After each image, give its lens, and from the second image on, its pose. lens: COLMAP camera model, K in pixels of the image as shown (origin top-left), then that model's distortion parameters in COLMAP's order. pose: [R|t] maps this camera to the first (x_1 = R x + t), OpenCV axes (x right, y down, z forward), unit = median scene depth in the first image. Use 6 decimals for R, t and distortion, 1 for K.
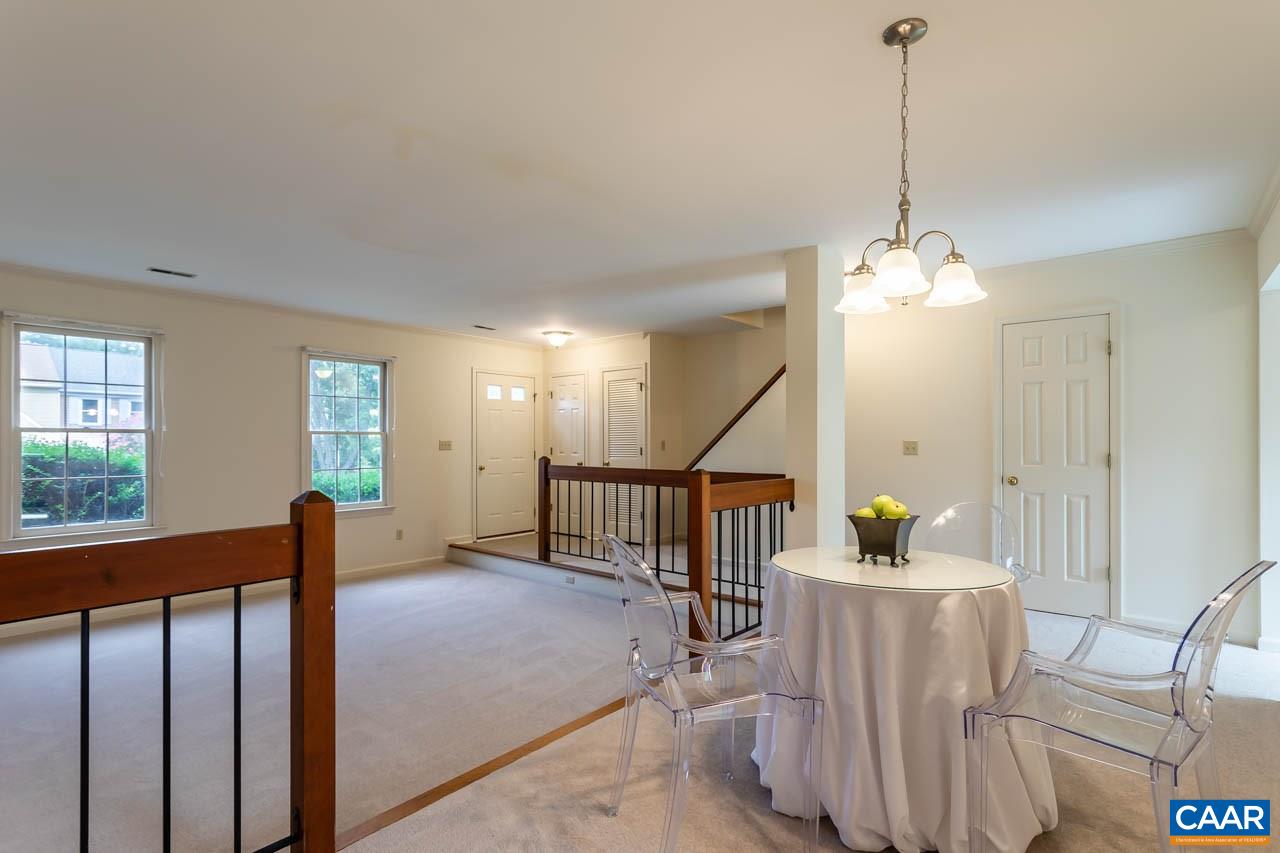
lens RADIAL K [[602.5, 0, 647.3], [0, 602.5, 442.0], [0, 0, 1]] dist [-0.002211, 0.000502]
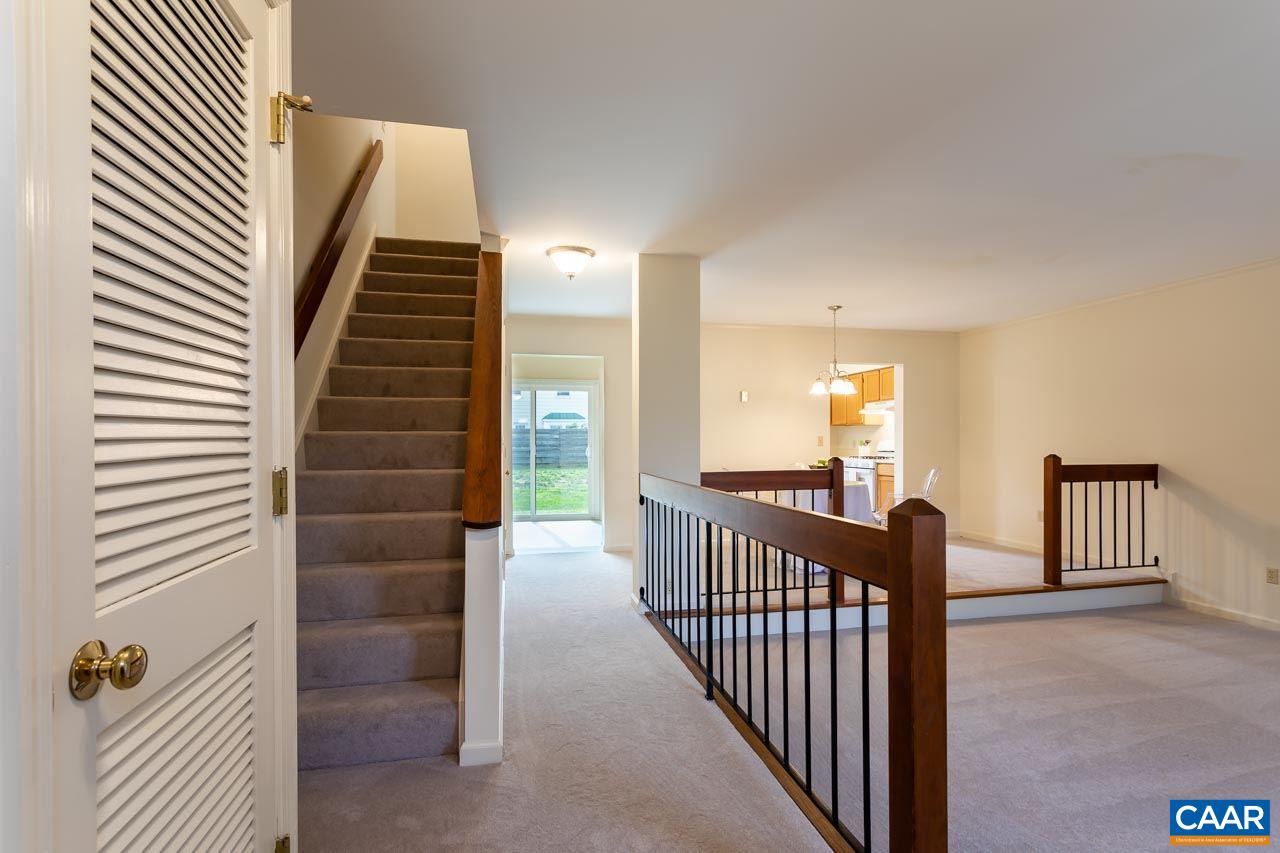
lens RADIAL K [[602.5, 0, 647.3], [0, 602.5, 442.0], [0, 0, 1]] dist [-0.002211, 0.000502]
pose [[0.605933, -0.004883, 0.795500, -1.118008], [0.003082, 0.999988, 0.003791, 0.003259], [-0.795509, 0.000155, 0.605941, 0.938052]]
